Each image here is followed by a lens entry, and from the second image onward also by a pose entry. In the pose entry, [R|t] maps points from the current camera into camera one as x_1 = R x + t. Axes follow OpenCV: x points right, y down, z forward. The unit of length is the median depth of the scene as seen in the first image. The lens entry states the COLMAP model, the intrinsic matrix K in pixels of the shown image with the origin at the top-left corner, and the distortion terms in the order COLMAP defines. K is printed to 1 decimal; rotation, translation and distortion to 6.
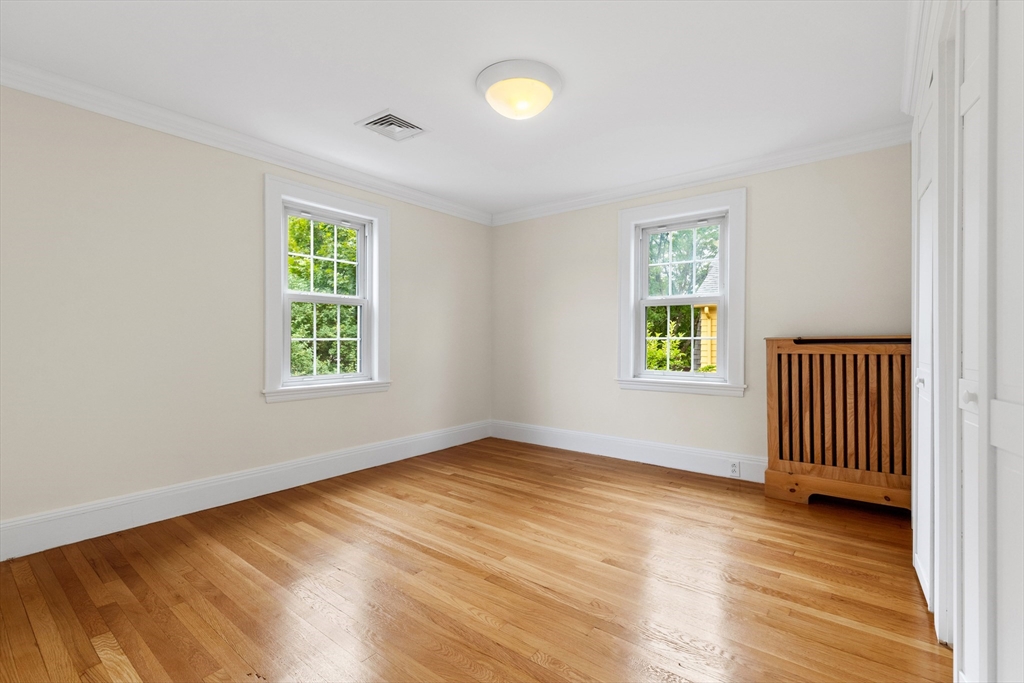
lens RADIAL K [[465.1, 0, 508.5], [0, 465.1, 341.2], [0, 0, 1]] dist [0.001135, -0.000142]
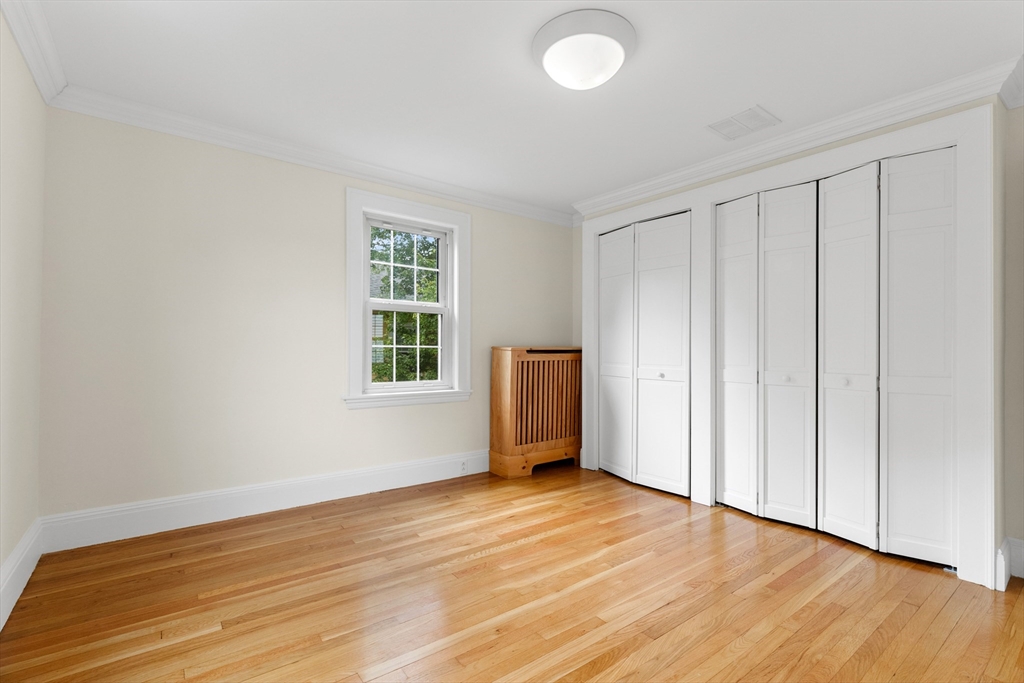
lens RADIAL K [[465.1, 0, 509.9], [0, 465.1, 347.5], [0, 0, 1]] dist [0.001135, -0.000142]
pose [[0.236349, 0.006383, 0.971647, -0.642525], [-0.007576, 0.999960, -0.004726, -0.003912], [-0.971639, -0.006244, 0.236388, 0.733711]]
